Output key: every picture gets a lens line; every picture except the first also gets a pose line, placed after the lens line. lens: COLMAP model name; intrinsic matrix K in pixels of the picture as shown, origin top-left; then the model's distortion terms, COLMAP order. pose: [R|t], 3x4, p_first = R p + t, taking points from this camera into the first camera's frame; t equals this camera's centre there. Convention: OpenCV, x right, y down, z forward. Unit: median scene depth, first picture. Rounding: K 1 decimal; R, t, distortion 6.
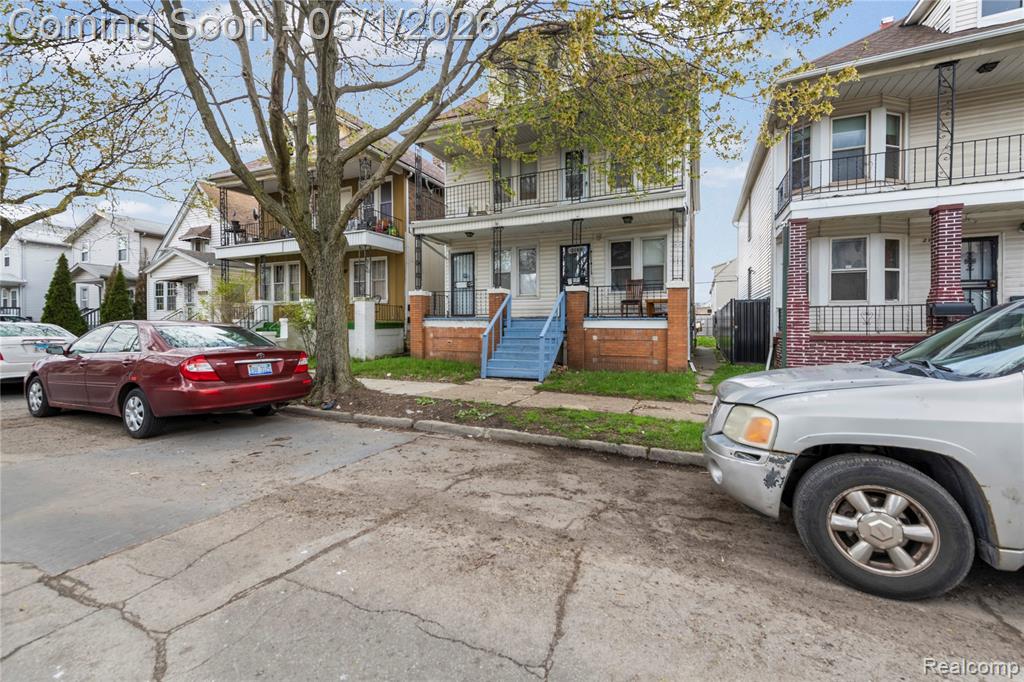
lens RADIAL K [[415.4, 0, 542.6], [0, 415.4, 329.8], [0, 0, 1]] dist [0.010825, -0.002324]
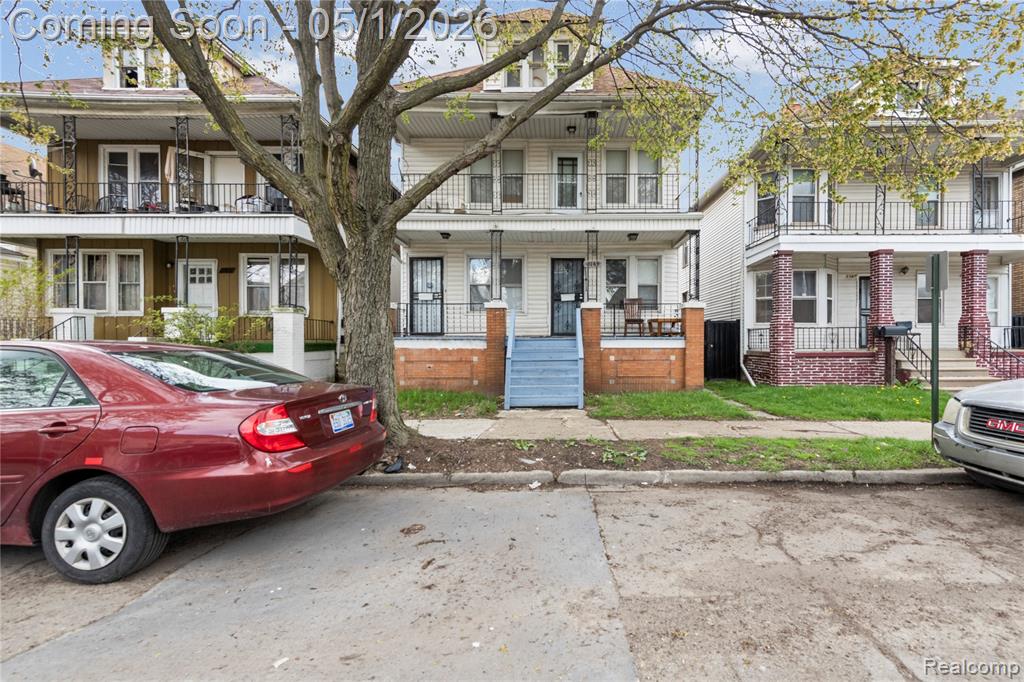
lens RADIAL K [[415.4, 0, 552.7], [0, 415.4, 349.7], [0, 0, 1]] dist [0.010825, -0.002324]
pose [[0.914578, -0.010169, 0.404281, -0.420790], [0.009022, 0.999948, 0.004742, -0.006887], [-0.404309, -0.000690, 0.914622, 0.209265]]
